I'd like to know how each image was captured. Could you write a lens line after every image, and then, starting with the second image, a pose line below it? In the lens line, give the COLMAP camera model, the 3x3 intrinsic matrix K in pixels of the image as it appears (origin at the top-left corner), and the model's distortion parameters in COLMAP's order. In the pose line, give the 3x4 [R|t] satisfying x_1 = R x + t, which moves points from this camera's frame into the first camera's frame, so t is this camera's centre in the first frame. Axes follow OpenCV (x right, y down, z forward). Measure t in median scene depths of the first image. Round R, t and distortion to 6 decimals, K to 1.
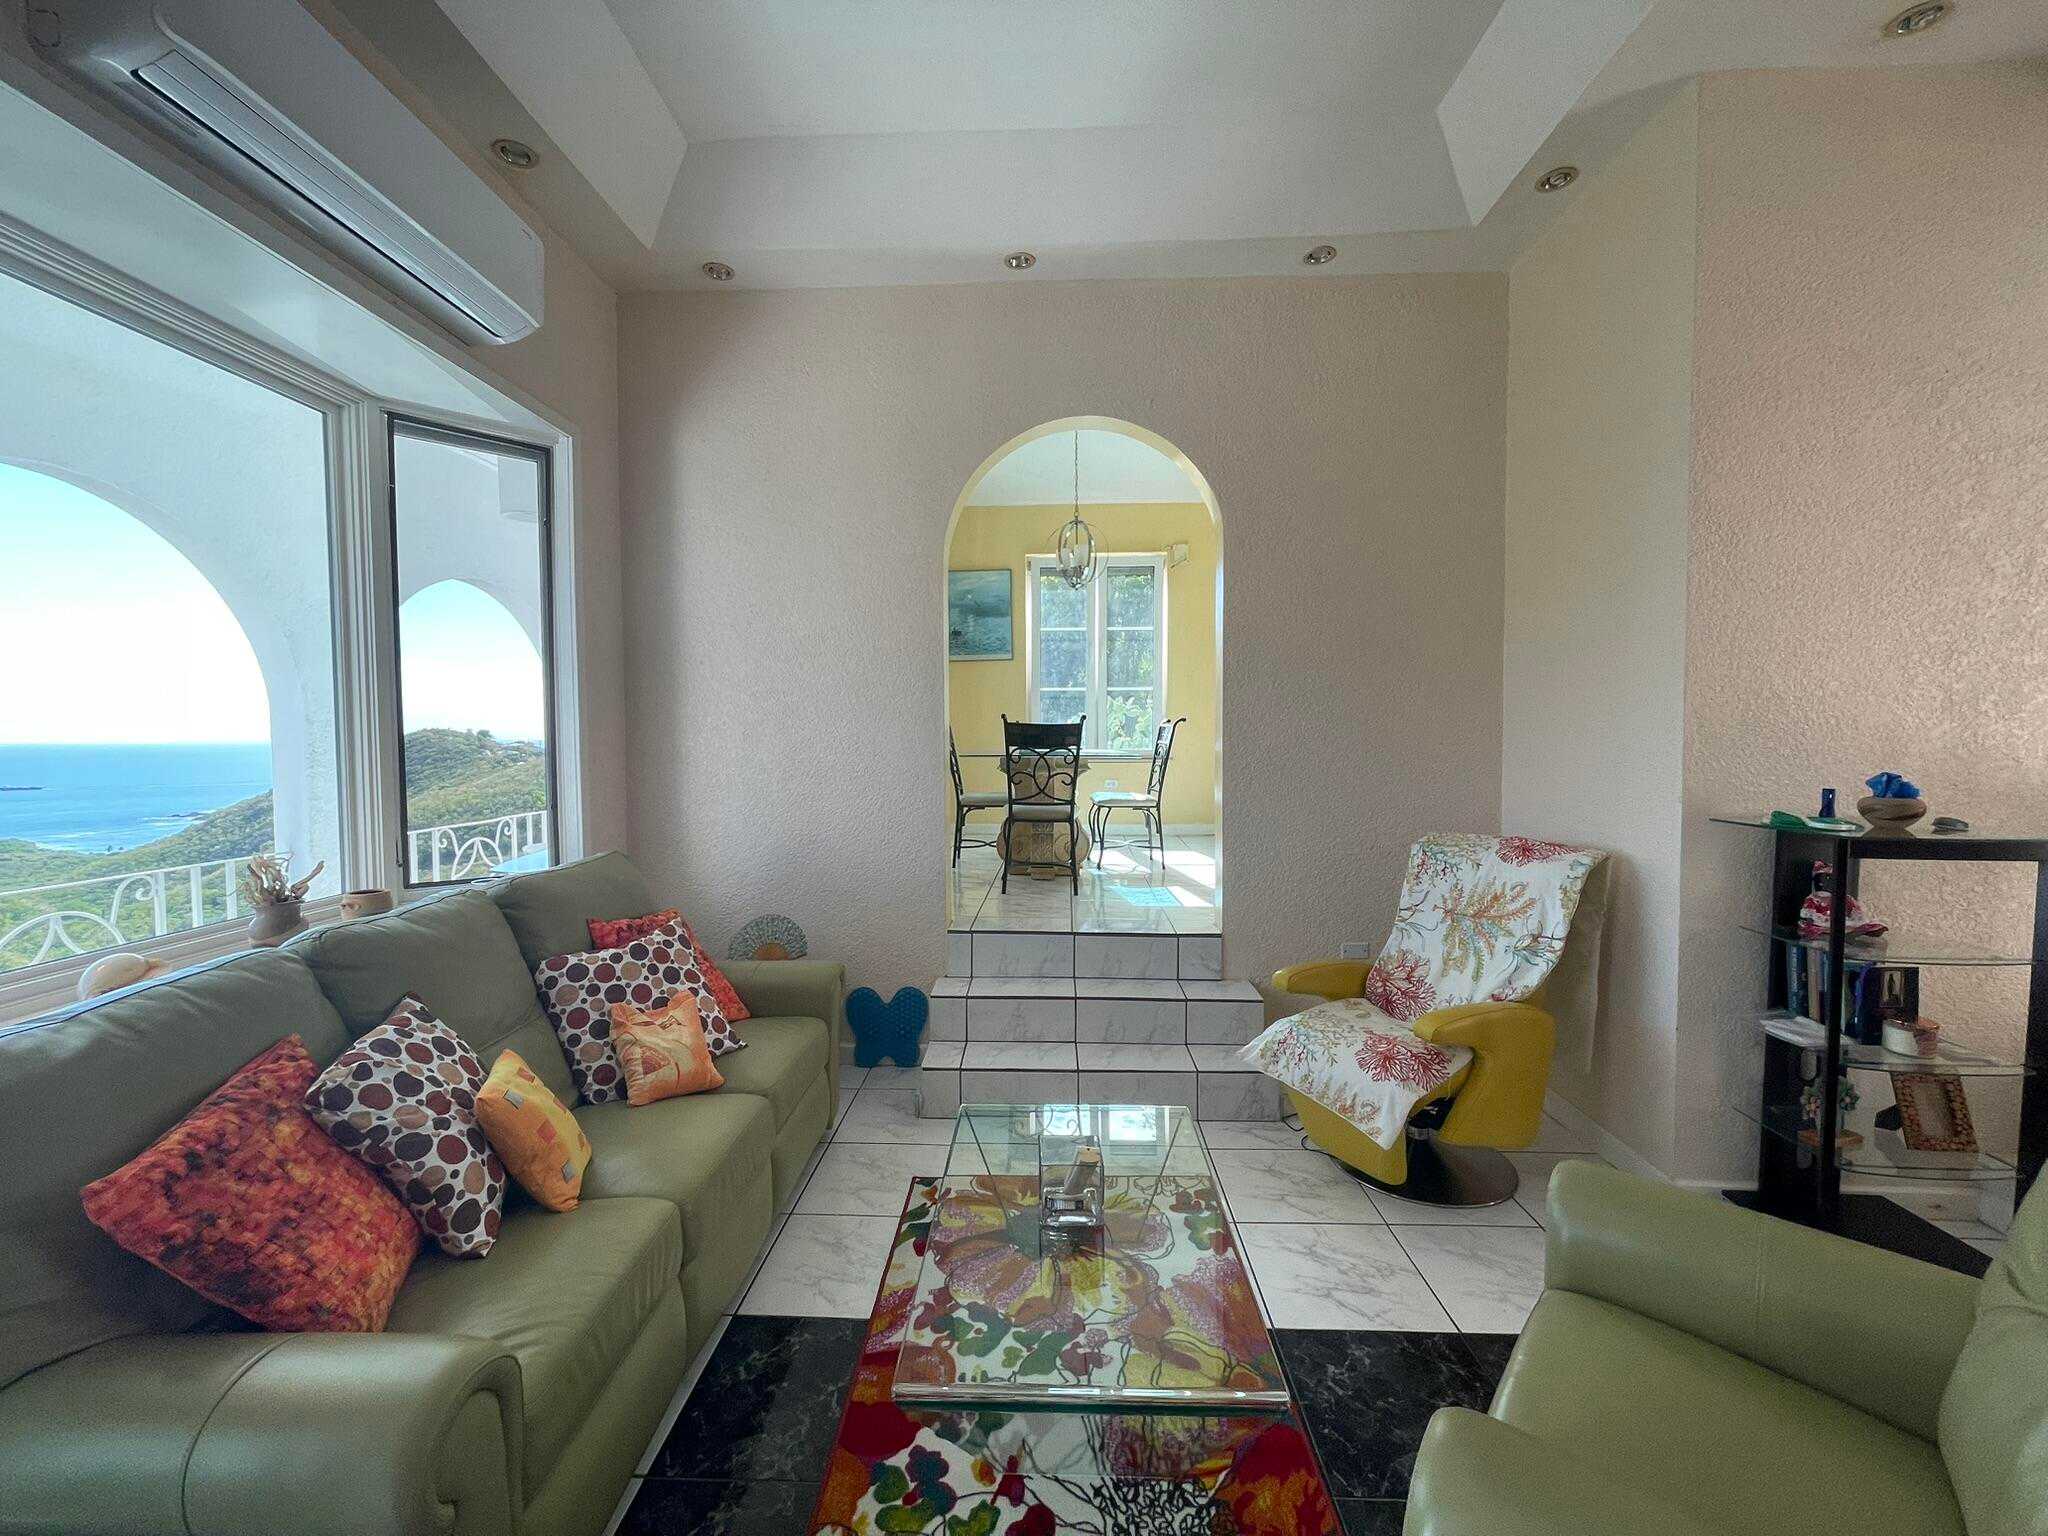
lens RADIAL K [[830.7, 0, 1019.7], [0, 830.7, 767.5], [0, 0, 1]] dist [-0.002127, 0.000700]
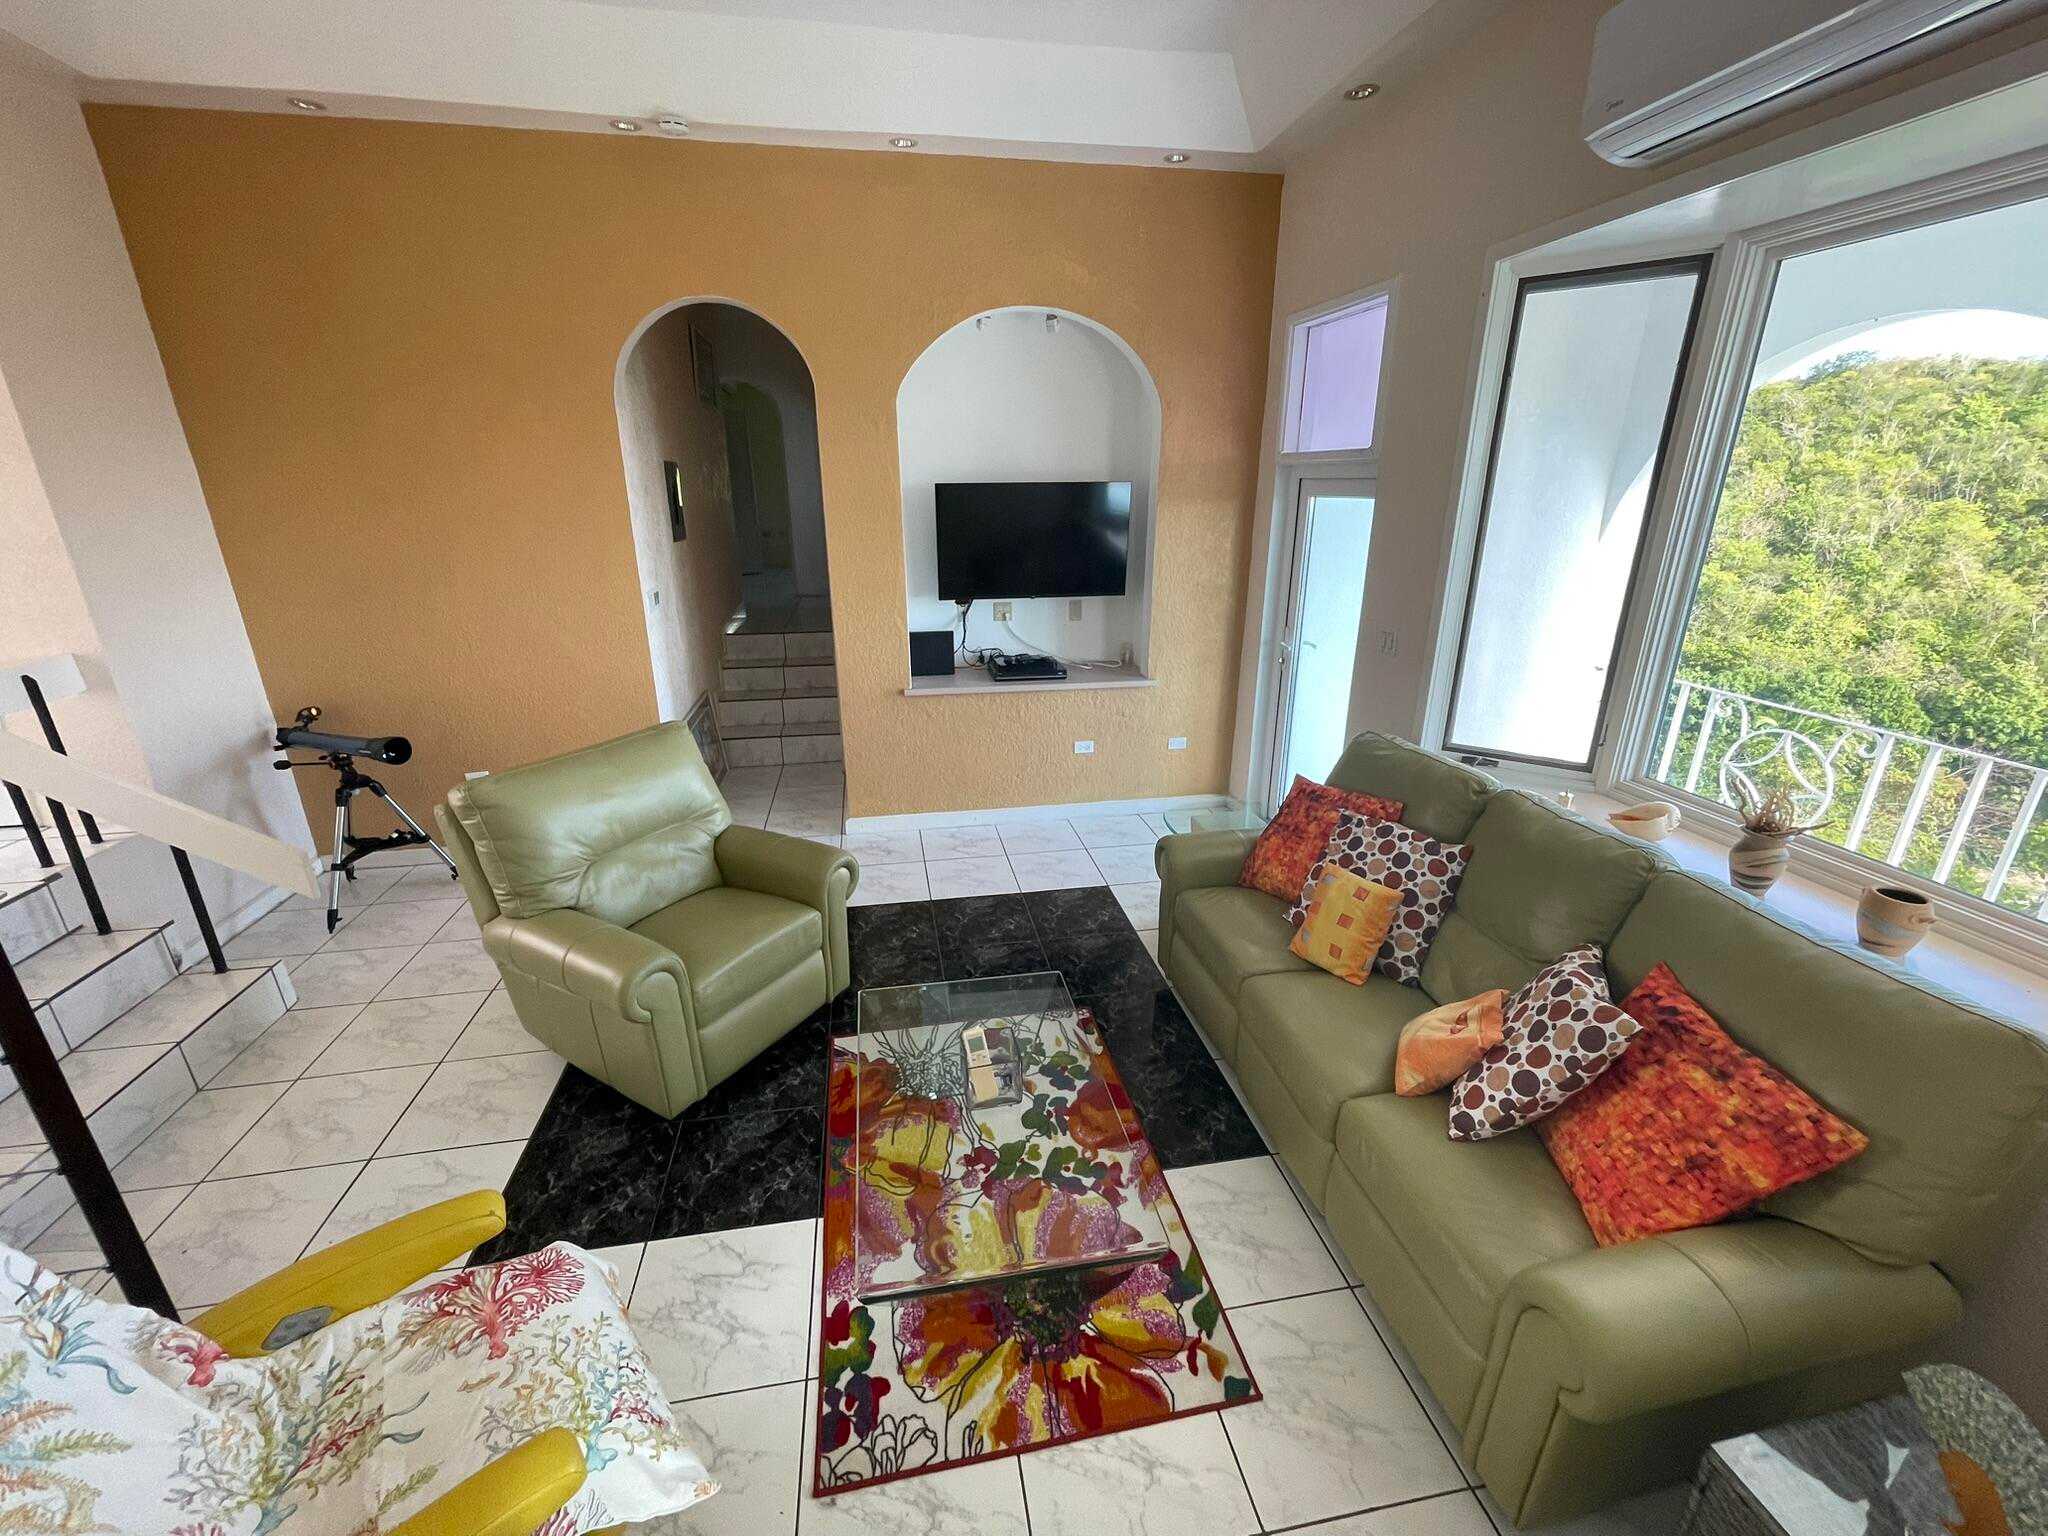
lens RADIAL K [[830.7, 0, 1017.1], [0, 830.7, 773.6], [0, 0, 1]] dist [-0.002127, 0.000700]
pose [[-0.977304, 0.077402, -0.197197, 0.180902], [-0.001968, 0.927504, 0.373808, -0.259614], [0.211834, 0.365712, -0.906301, 1.561172]]
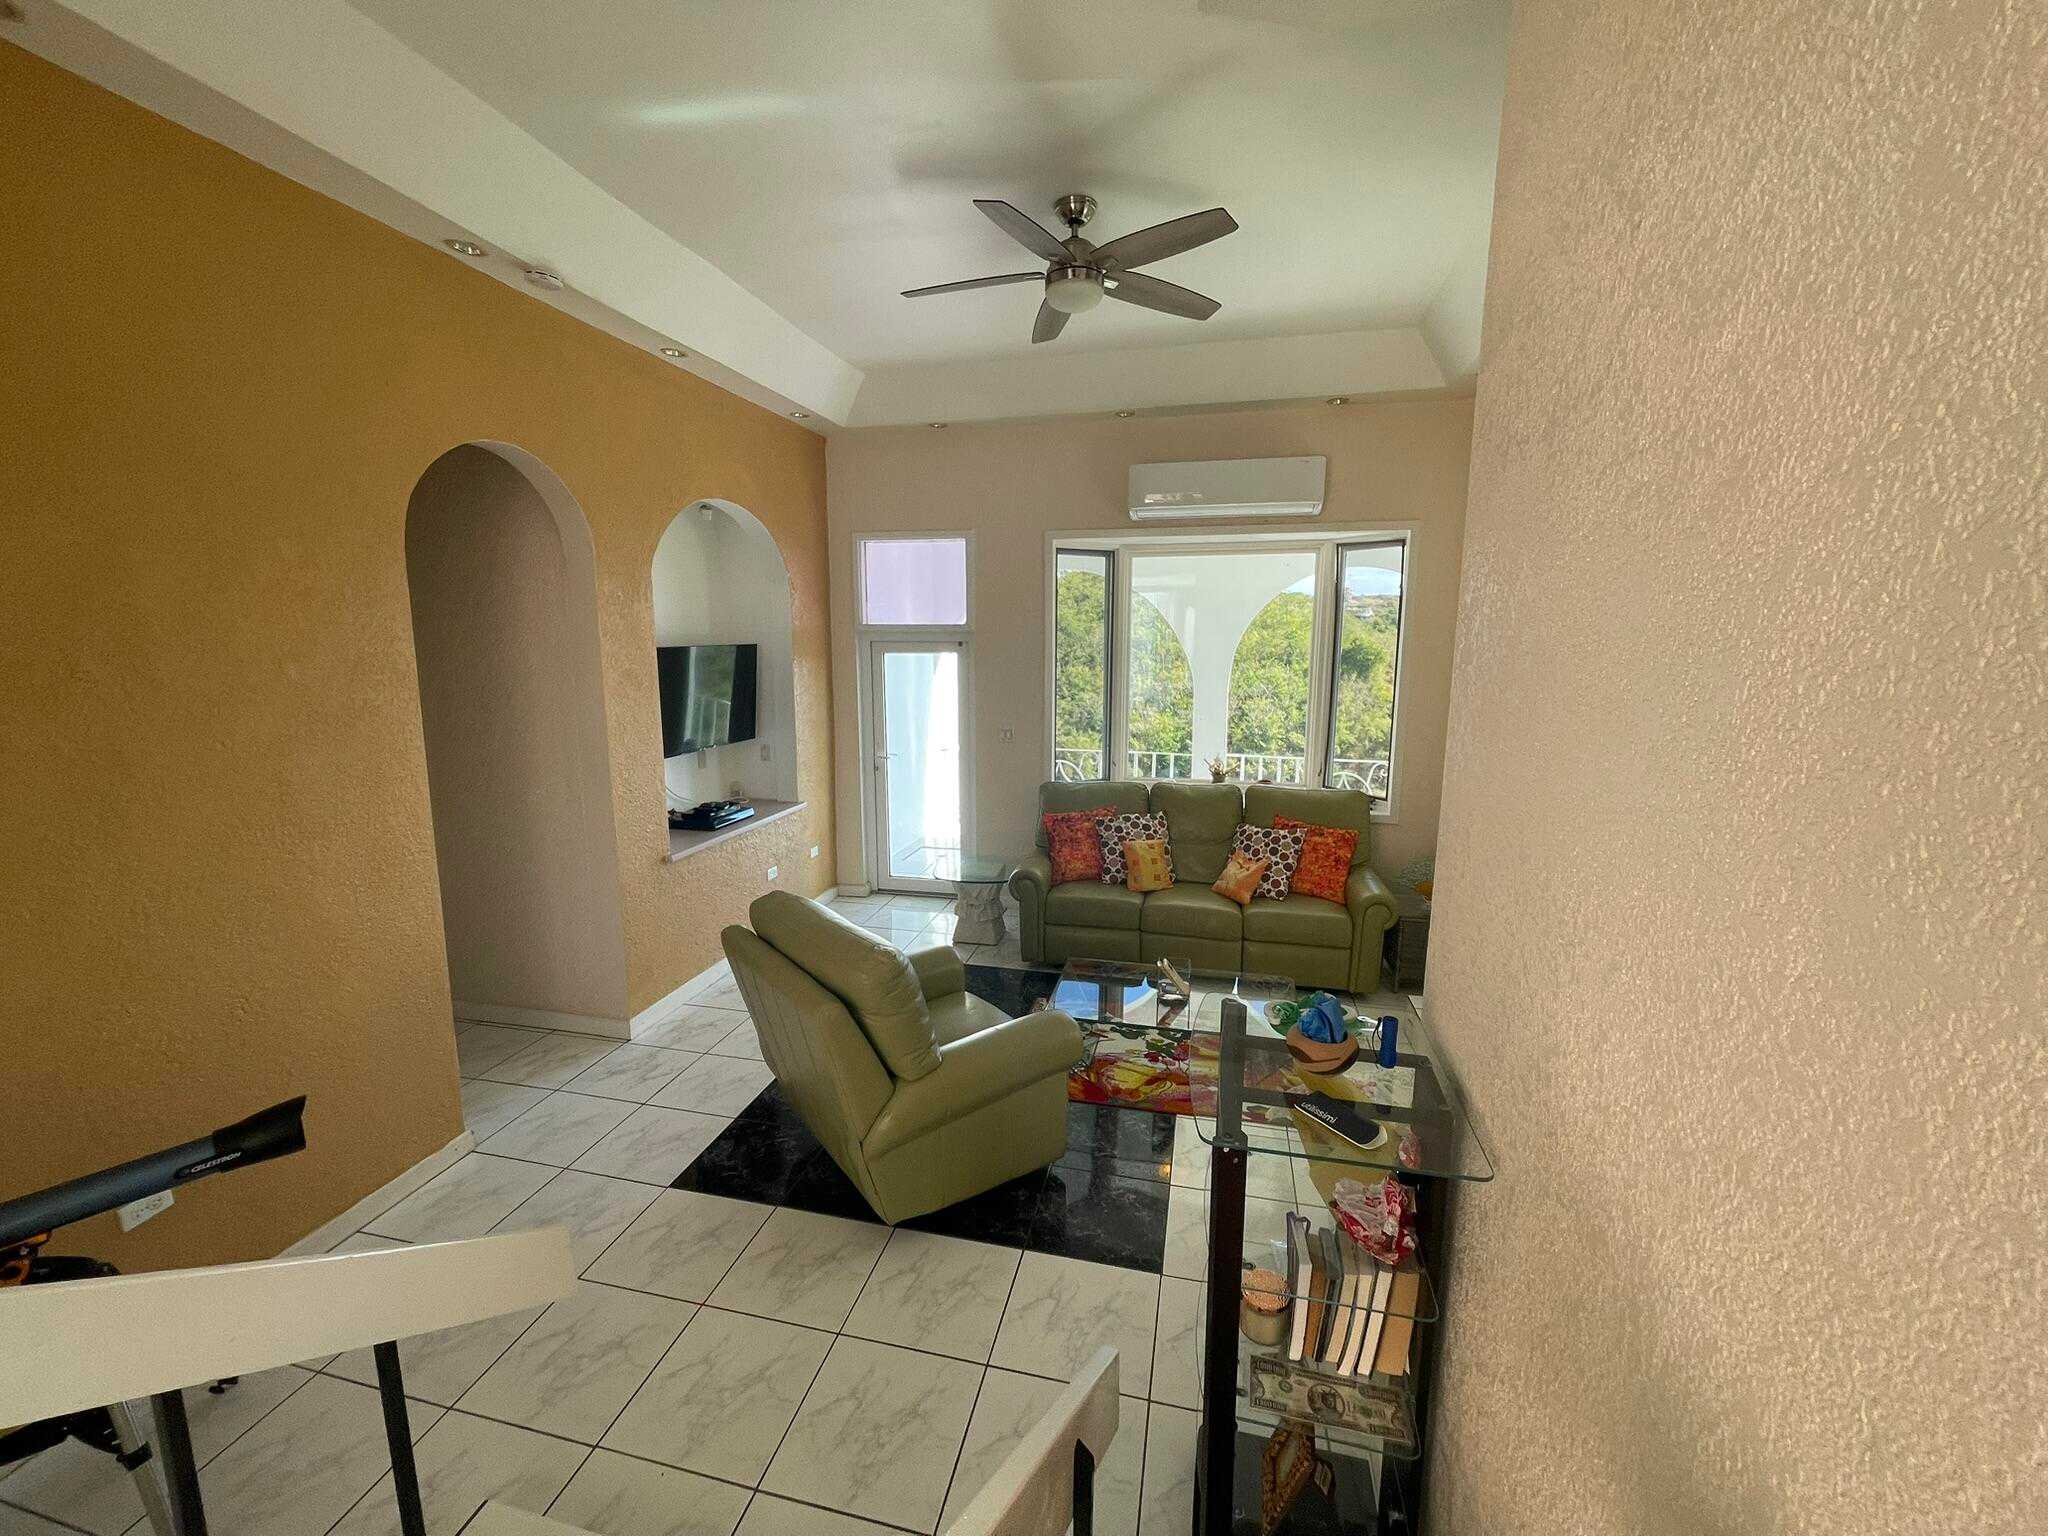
lens RADIAL K [[830.7, 0, 1015.9], [0, 830.7, 769.6], [0, 0, 1]] dist [-0.002127, 0.000700]
pose [[-0.198846, 0.169278, -0.965301, 1.593649], [-0.038804, 0.982837, 0.180346, -0.271923], [0.979262, 0.073319, -0.188864, 0.795383]]
